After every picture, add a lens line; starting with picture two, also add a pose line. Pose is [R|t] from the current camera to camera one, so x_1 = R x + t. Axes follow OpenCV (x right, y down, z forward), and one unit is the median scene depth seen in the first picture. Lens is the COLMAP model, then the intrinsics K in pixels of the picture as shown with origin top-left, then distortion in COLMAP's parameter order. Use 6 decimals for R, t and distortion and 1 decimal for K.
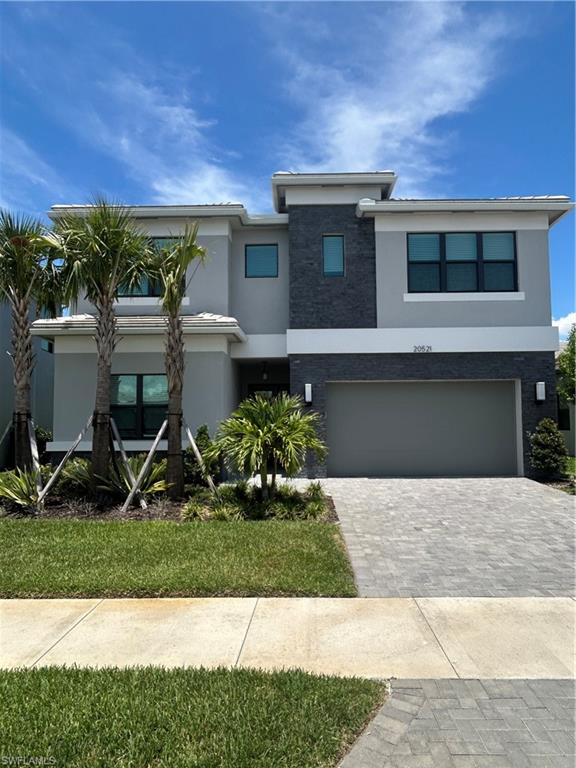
lens RADIAL K [[507.0, 0, 288.9], [0, 507.0, 388.2], [0, 0, 1]] dist [-0.013493, 0.009715]
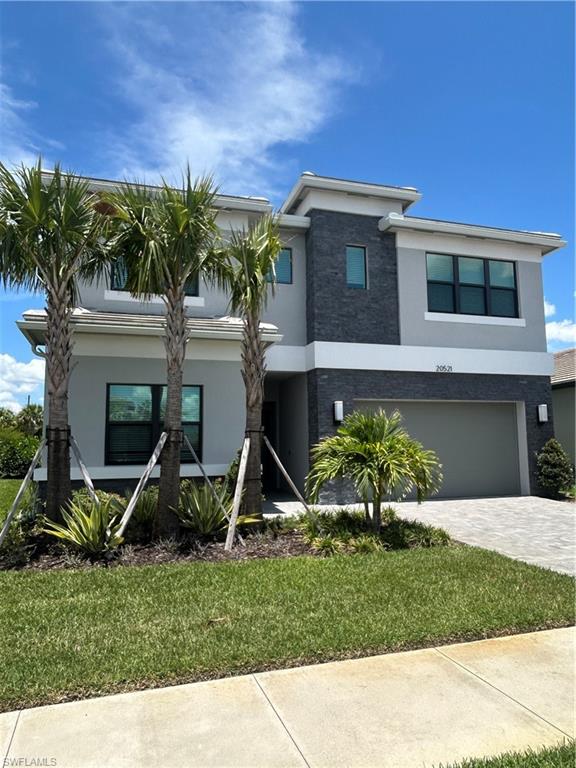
lens RADIAL K [[537.2, 0, 286.2], [0, 537.2, 382.0], [0, 0, 1]] dist [-0.007078, 0.000176]
pose [[0.950699, 0.034555, 0.308185, -0.344439], [-0.017962, 0.998240, -0.056515, 0.013291], [-0.309595, 0.048193, 0.949646, 0.095131]]
